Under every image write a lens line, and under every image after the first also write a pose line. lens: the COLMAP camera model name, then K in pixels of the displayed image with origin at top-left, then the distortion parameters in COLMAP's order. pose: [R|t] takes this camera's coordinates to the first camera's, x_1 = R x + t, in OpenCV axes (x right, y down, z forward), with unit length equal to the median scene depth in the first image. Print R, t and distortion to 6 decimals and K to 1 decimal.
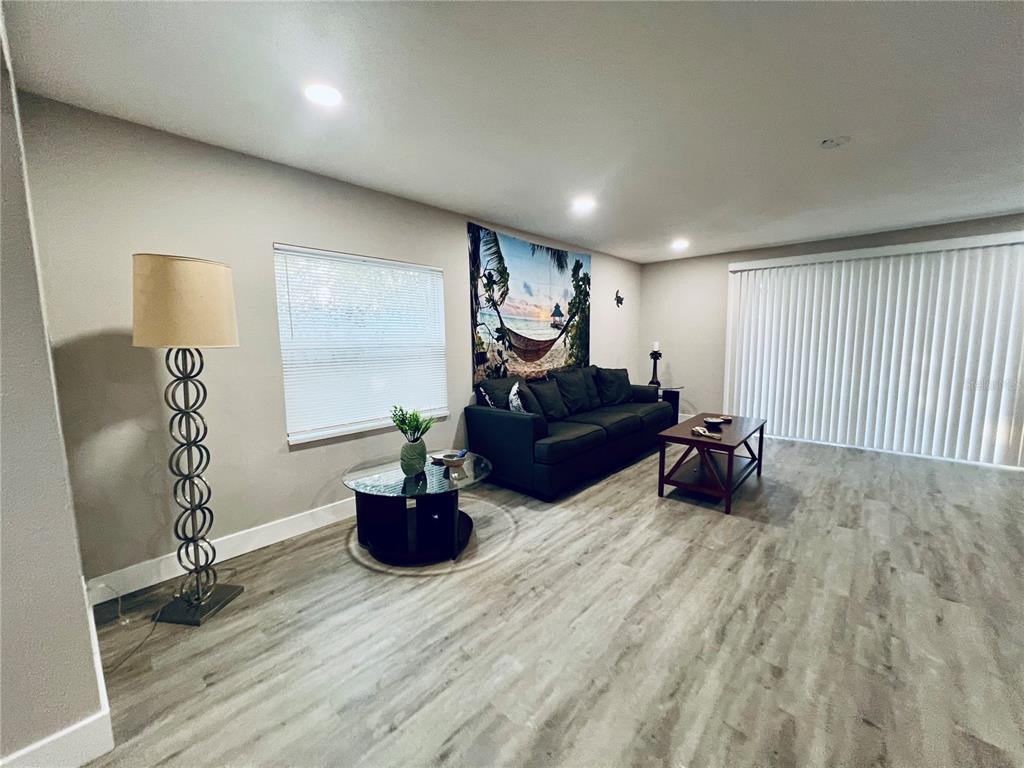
lens RADIAL K [[411.2, 0, 509.4], [0, 411.2, 382.1], [0, 0, 1]] dist [-0.001613, 0.001084]
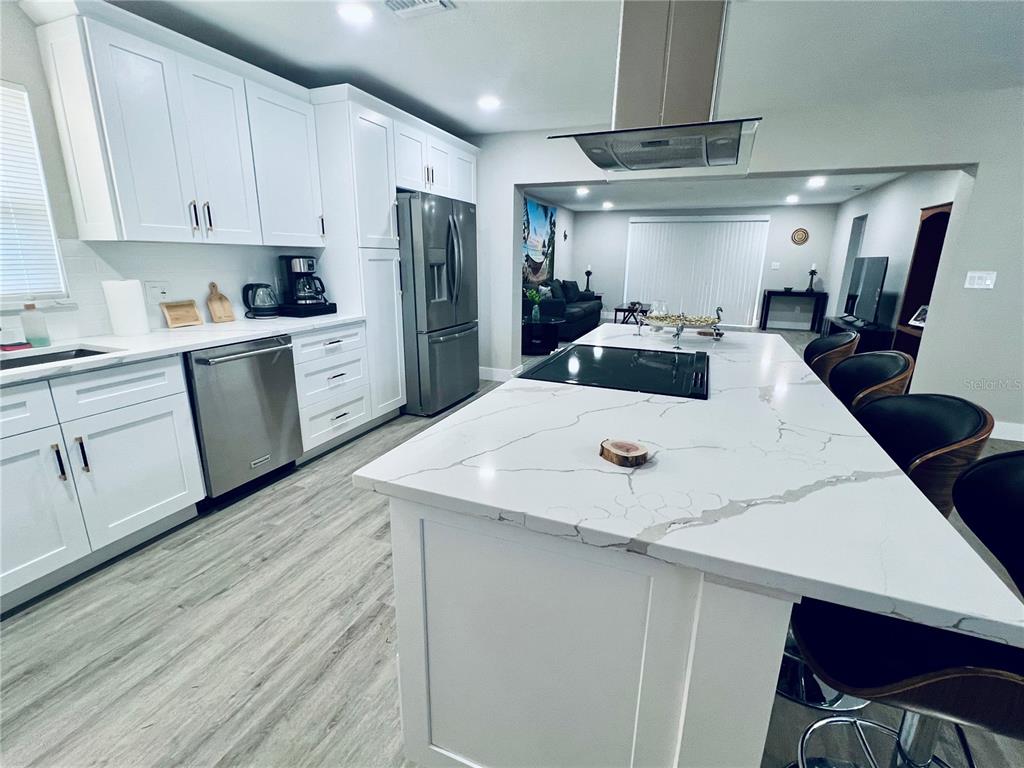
lens RADIAL K [[473.3, 0, 510.8], [0, 473.3, 383.8], [0, 0, 1]] dist [-0.002154, 0.000425]
pose [[0.935962, -0.066822, 0.345703, -1.172782], [0.016031, 0.988896, 0.147744, 0.163597], [-0.351737, -0.132741, 0.926640, -1.311707]]
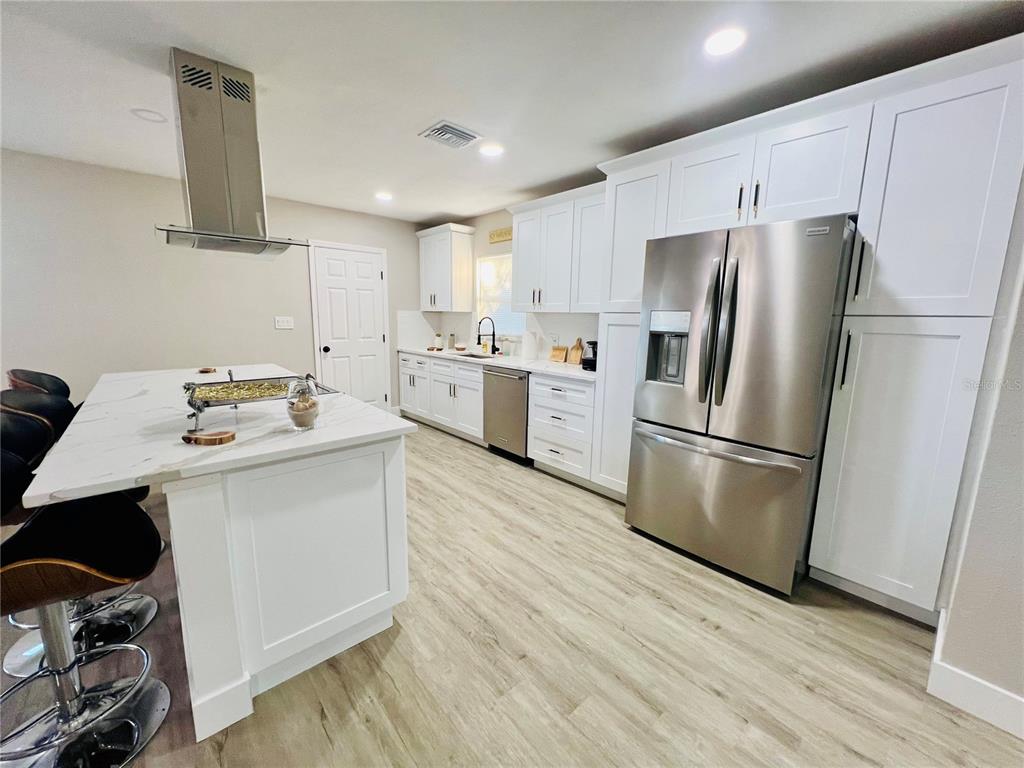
lens RADIAL K [[411.2, 0, 510.8], [0, 411.2, 380.9], [0, 0, 1]] dist [-0.001613, 0.001084]
pose [[-0.101612, 0.167925, -0.980549, -0.019478], [-0.131889, 0.974676, 0.180587, 0.007337], [0.986043, 0.147673, -0.076891, -0.168916]]
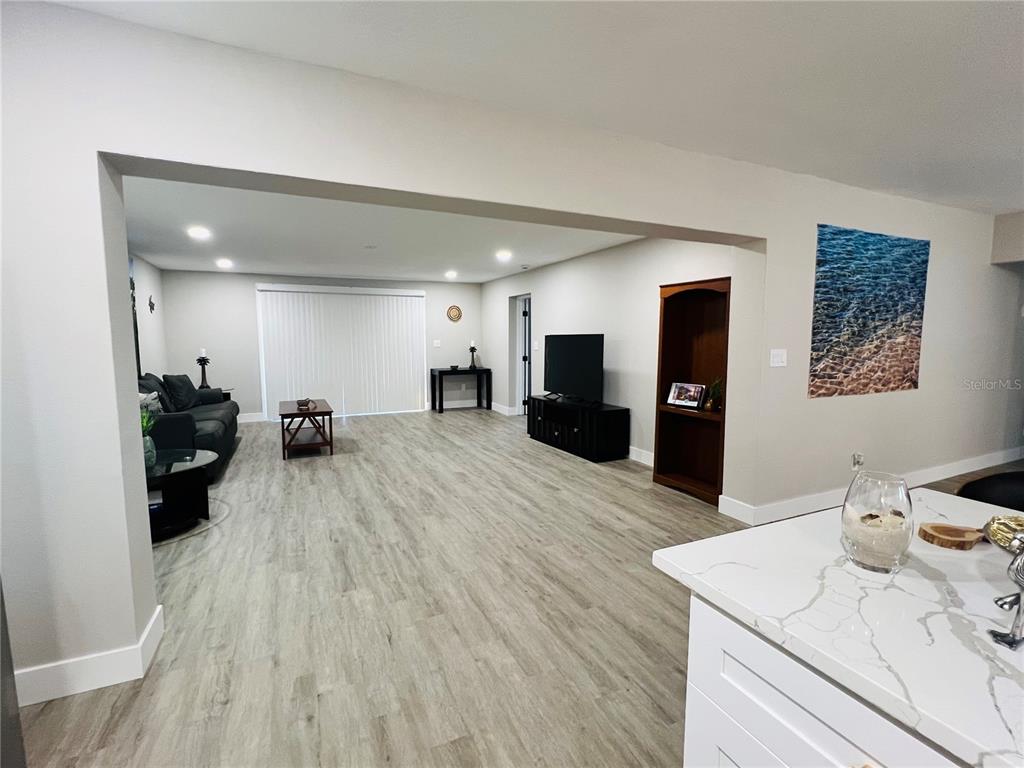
lens RADIAL K [[473.3, 0, 509.2], [0, 473.3, 385.9], [0, 0, 1]] dist [-0.002154, 0.000425]
pose [[0.381897, -0.083270, 0.920446, -0.920402], [0.101967, 0.993649, 0.047586, 0.039790], [-0.918563, 0.075682, 0.387962, -0.381629]]
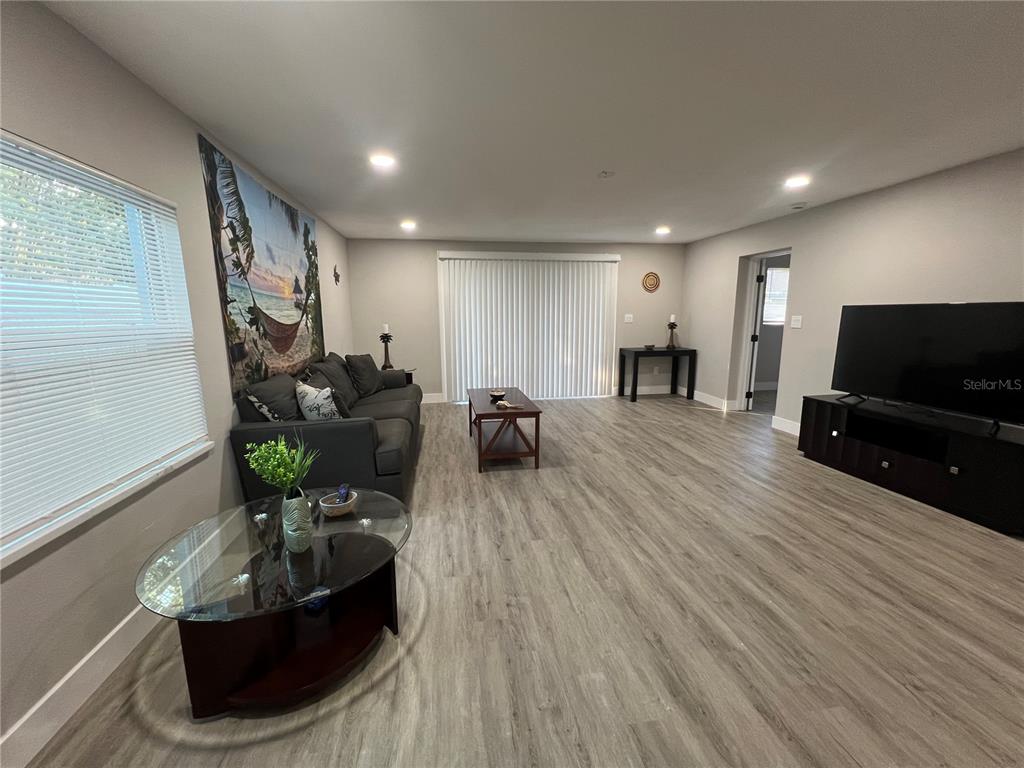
lens RADIAL K [[411.2, 0, 512.7], [0, 411.2, 382.7], [0, 0, 1]] dist [-0.001613, 0.001084]
pose [[0.617562, -0.123367, 0.776787, -0.433576], [0.086203, 0.992289, 0.089059, -0.041854], [-0.781784, 0.011962, 0.623434, 0.327428]]
